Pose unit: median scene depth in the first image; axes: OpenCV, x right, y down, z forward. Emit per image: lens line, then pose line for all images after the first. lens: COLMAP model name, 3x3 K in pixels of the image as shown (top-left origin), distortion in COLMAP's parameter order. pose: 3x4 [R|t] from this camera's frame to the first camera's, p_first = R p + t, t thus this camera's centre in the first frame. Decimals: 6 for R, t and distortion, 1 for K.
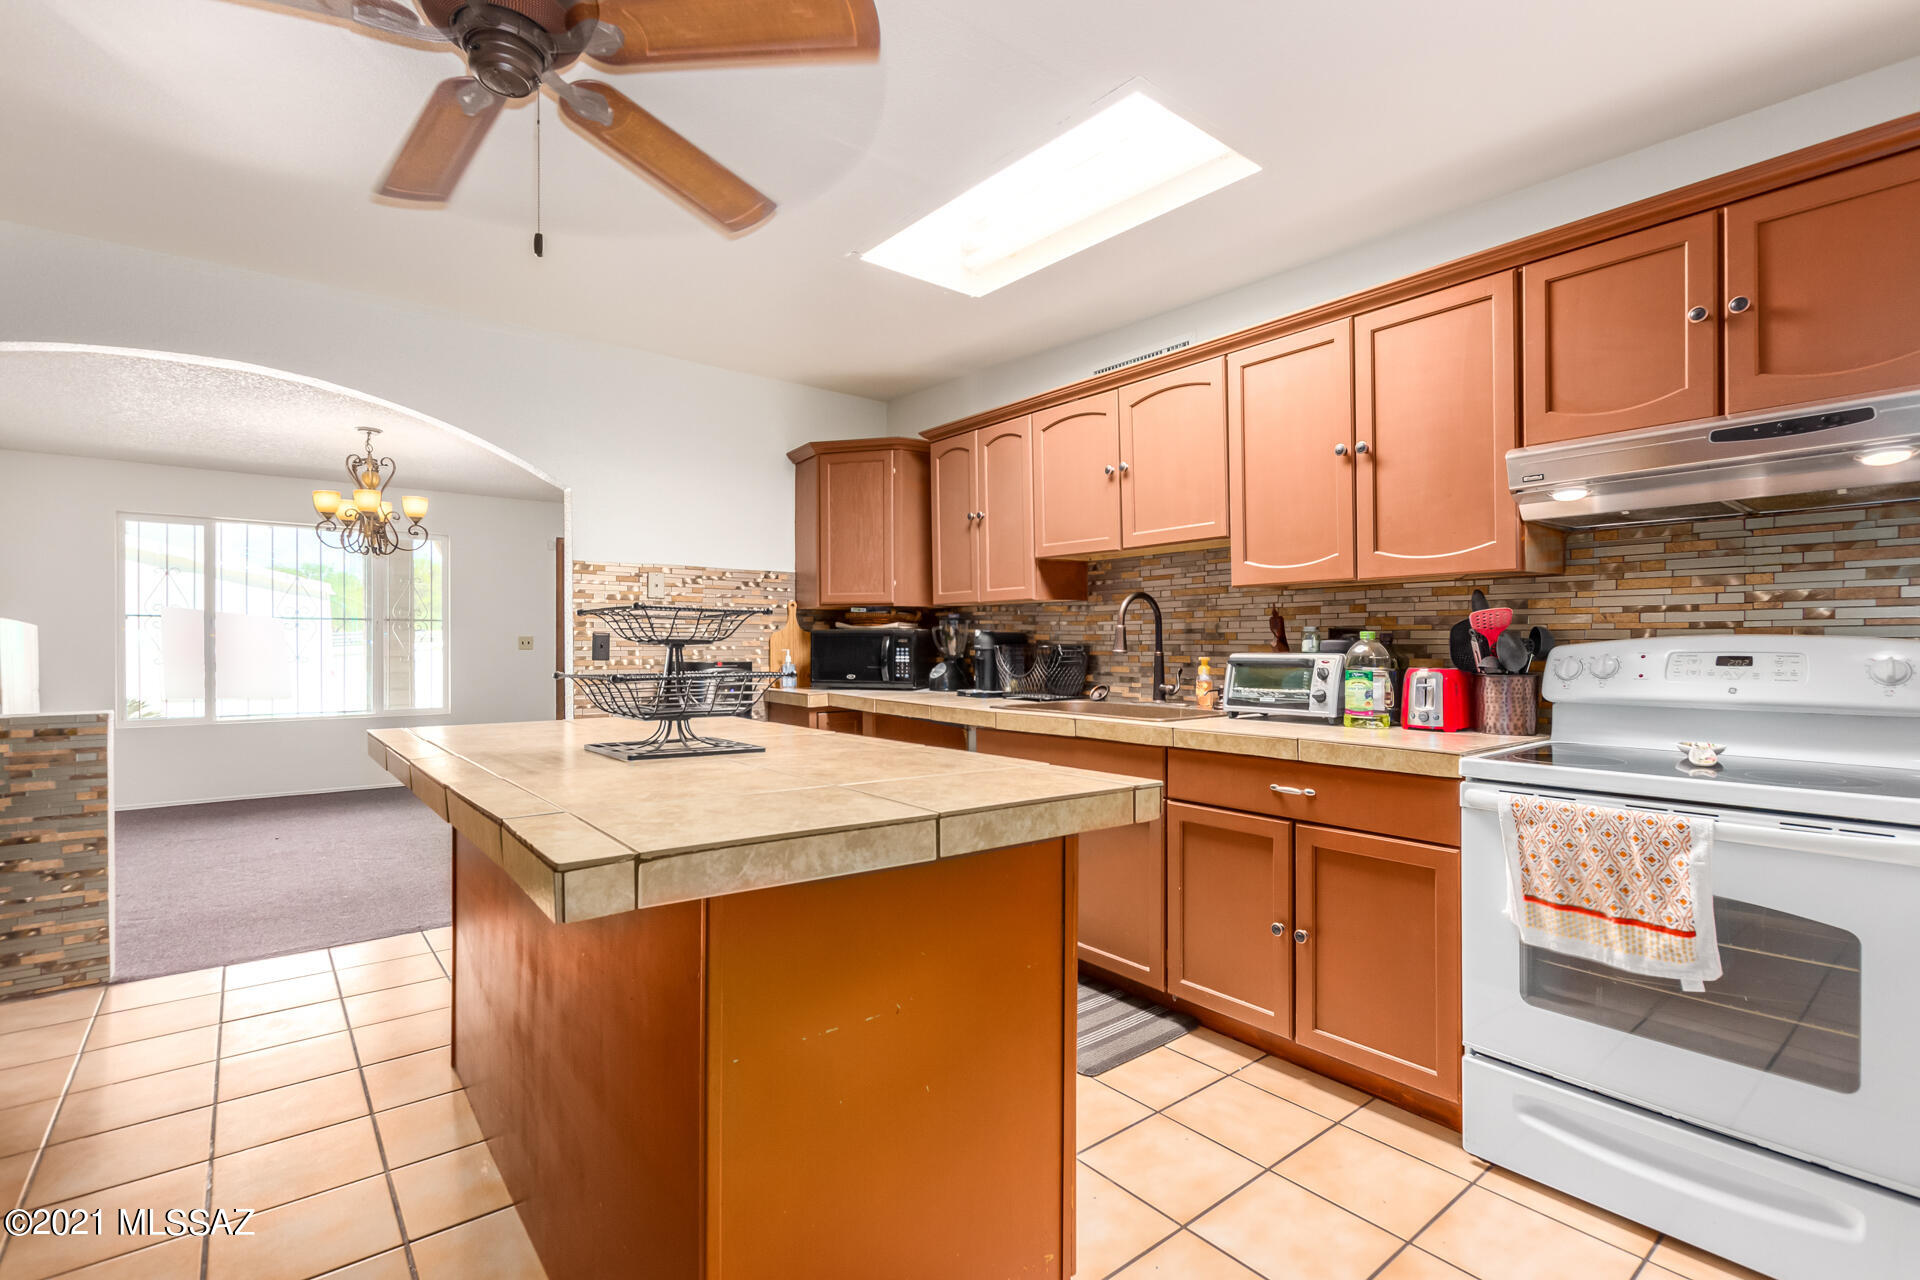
lens RADIAL K [[884.1, 0, 961.9], [0, 884.1, 642.9], [0, 0, 1]] dist [0.011193, -0.002262]
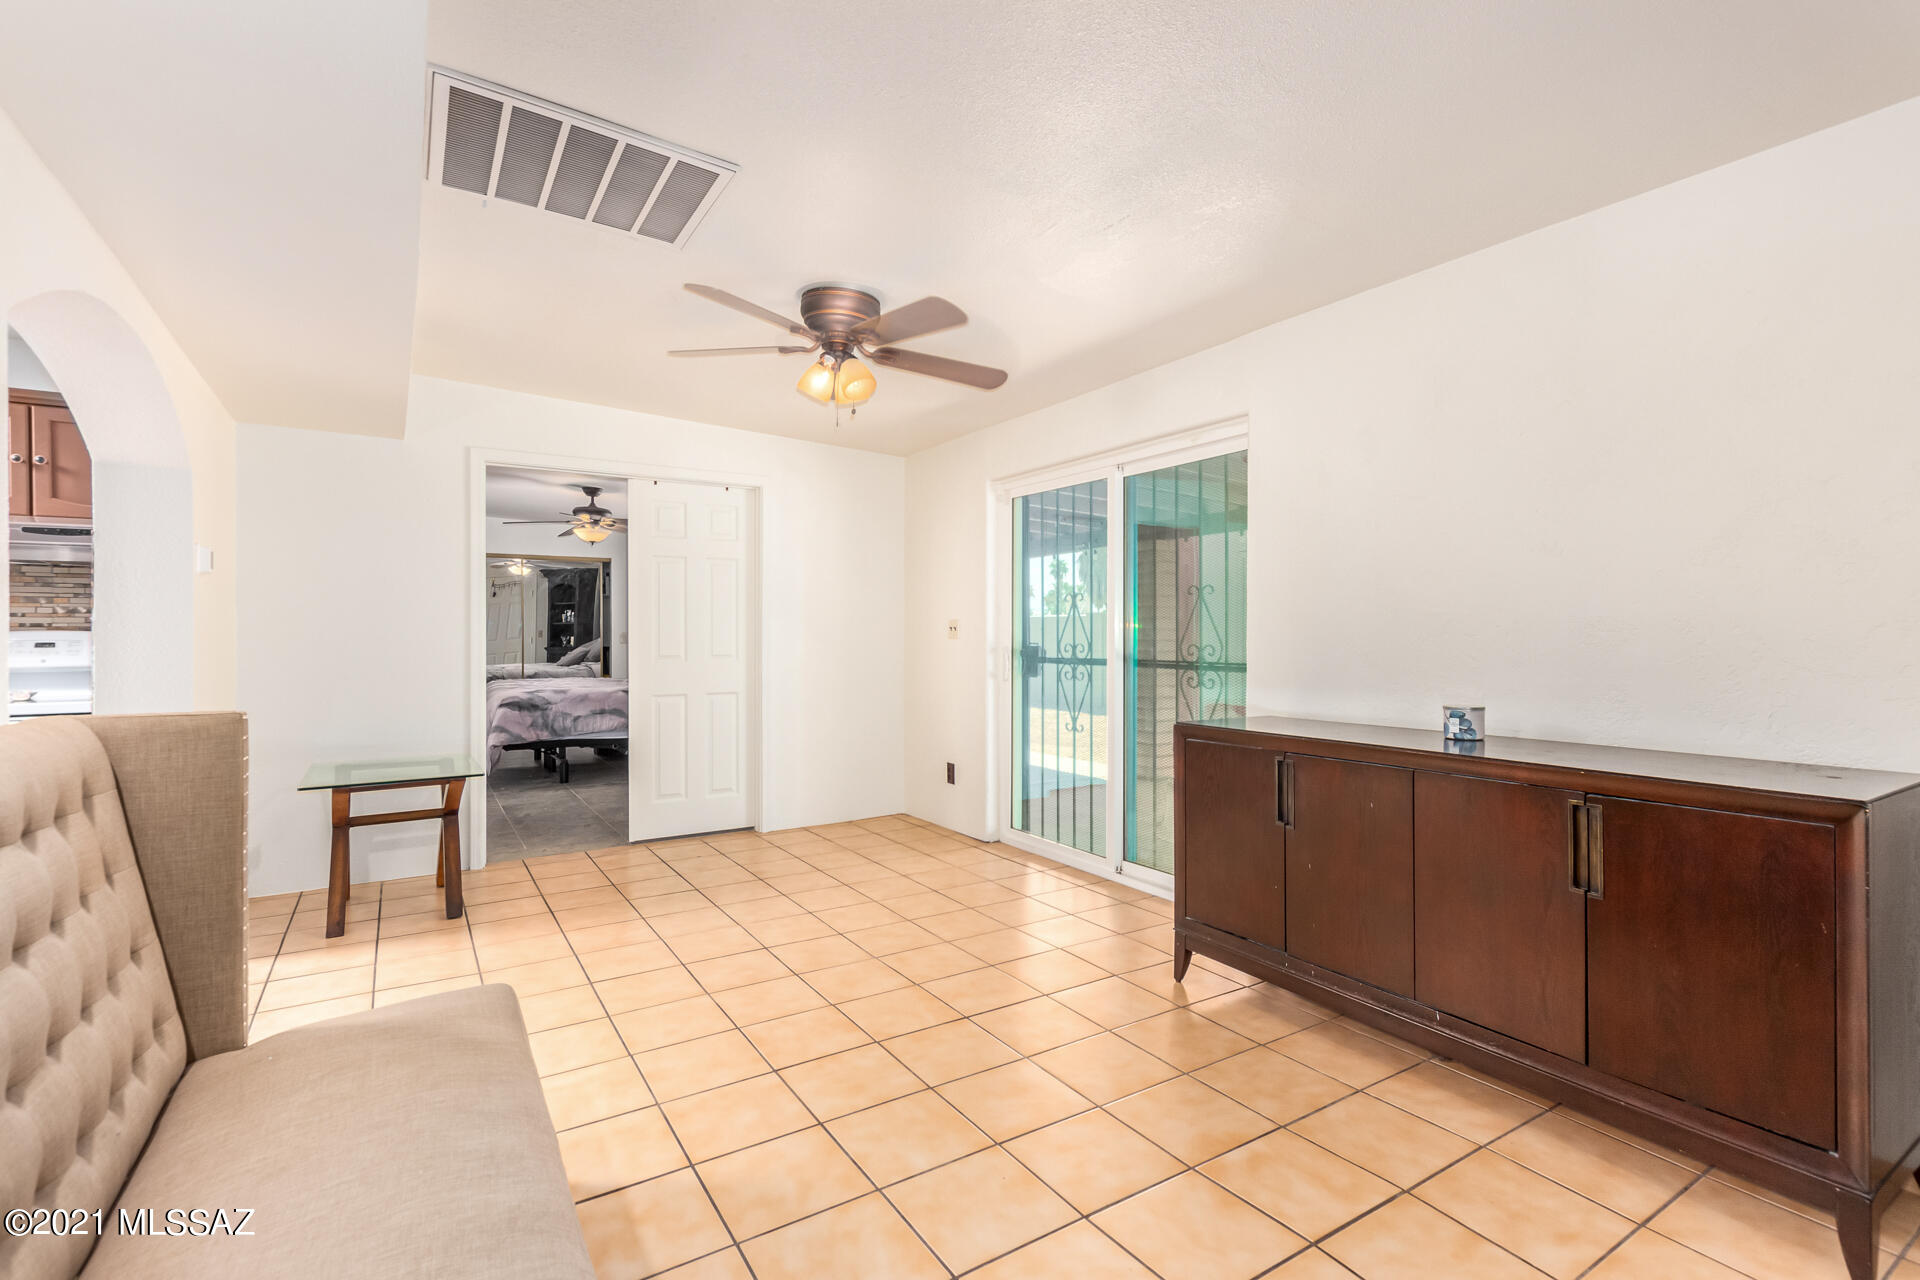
lens RADIAL K [[884.1, 0, 975.6], [0, 884.1, 629.6], [0, 0, 1]] dist [0.011193, -0.002262]
pose [[0.120042, 0.004157, 0.992760, -0.626337], [-0.001784, 0.999991, -0.003972, -0.006911], [-0.992767, -0.001294, 0.120048, -0.970487]]
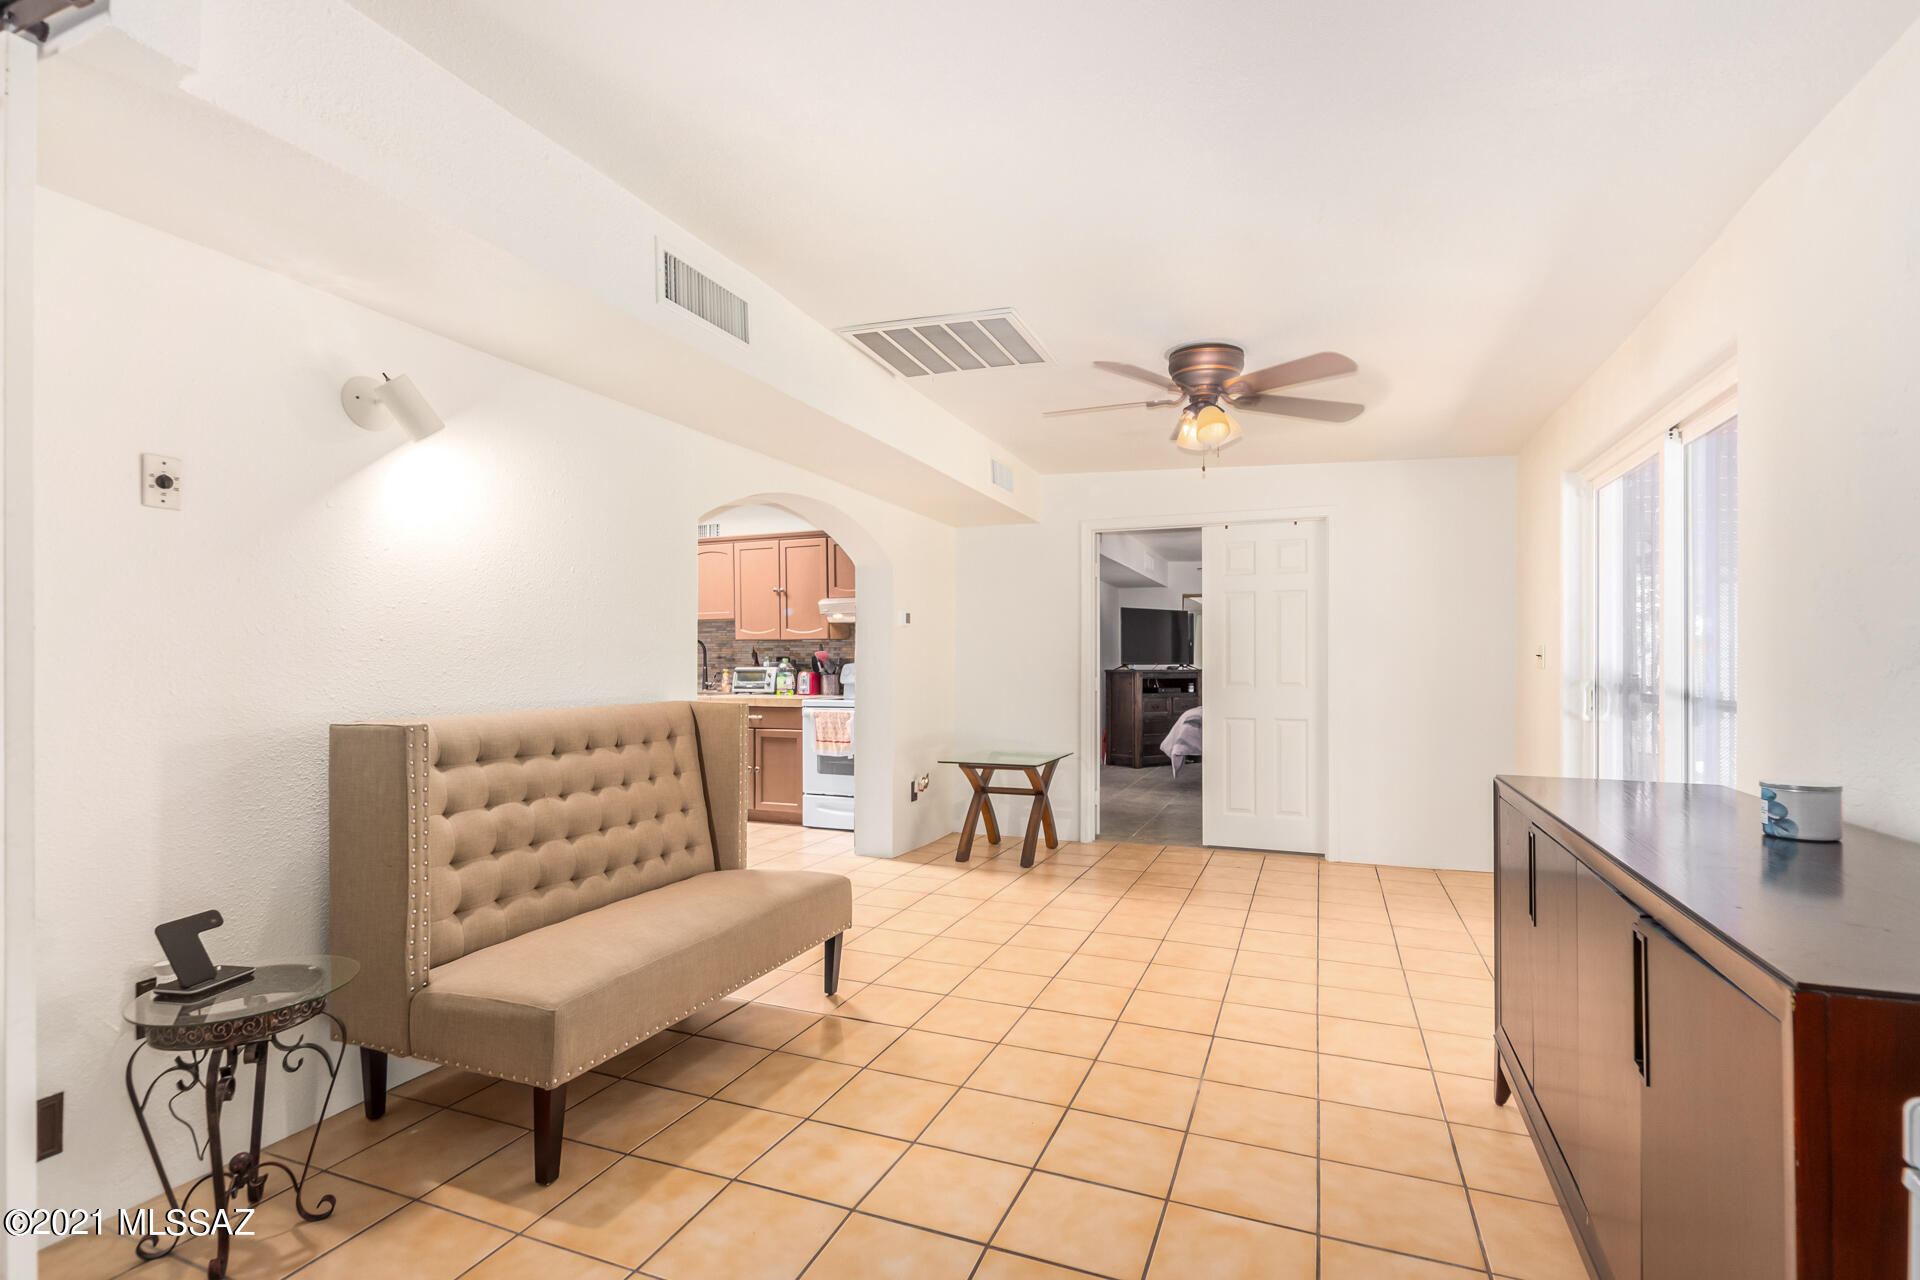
lens RADIAL K [[884.1, 0, 969.3], [0, 884.1, 641.4], [0, 0, 1]] dist [0.011193, -0.002262]
pose [[0.875391, 0.010133, 0.483309, -0.360210], [-0.000289, 0.999791, -0.020437, -0.011609], [-0.483415, 0.017751, 0.875211, -1.683381]]
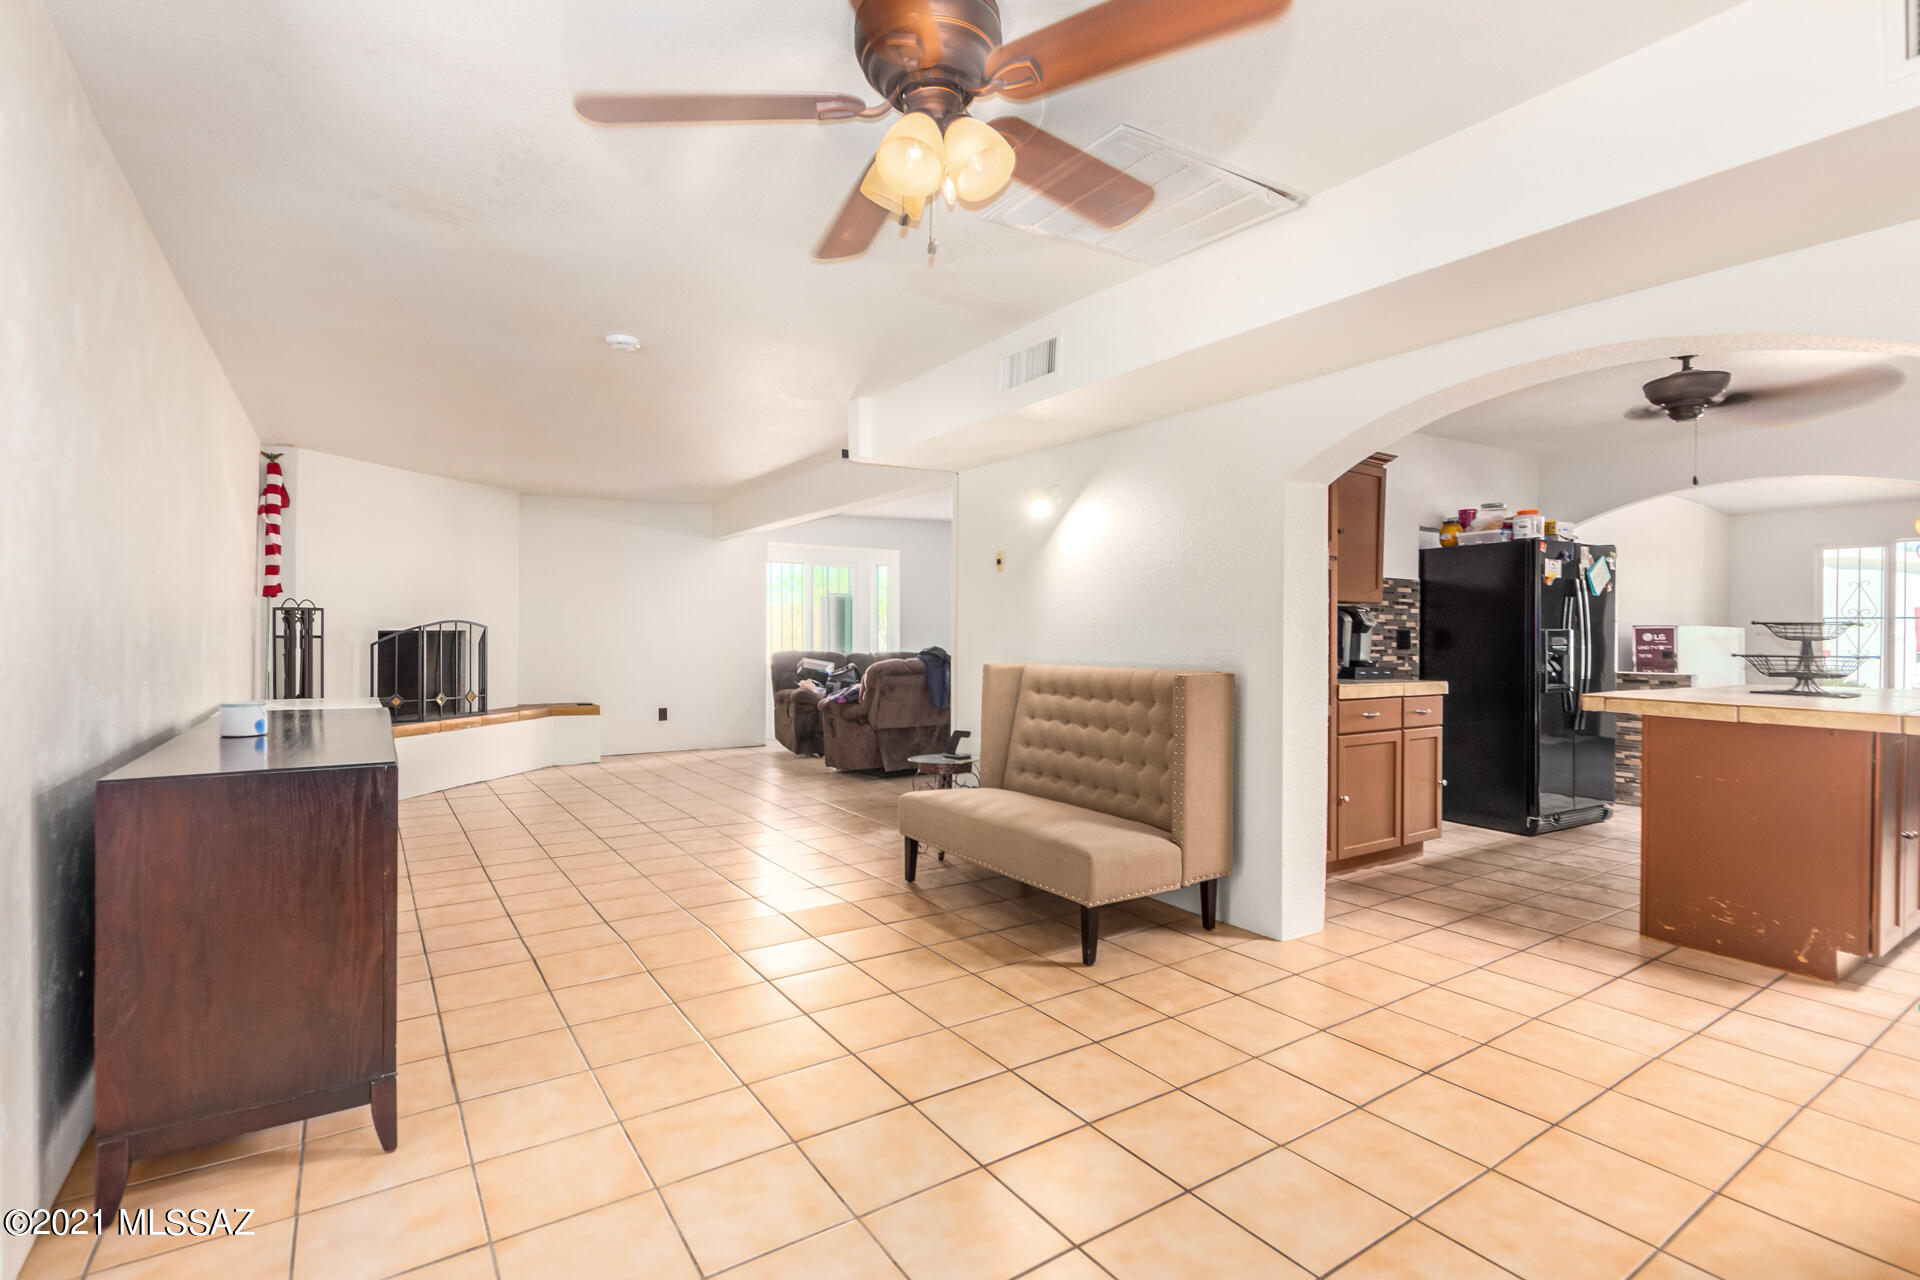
lens RADIAL K [[884.1, 0, 963.9], [0, 884.1, 634.8], [0, 0, 1]] dist [0.011193, -0.002262]
pose [[-0.090893, -0.000773, -0.995860, 1.378543], [-0.003961, 0.999992, -0.000414, -0.001897], [0.995853, 0.003907, -0.090896, -0.515068]]
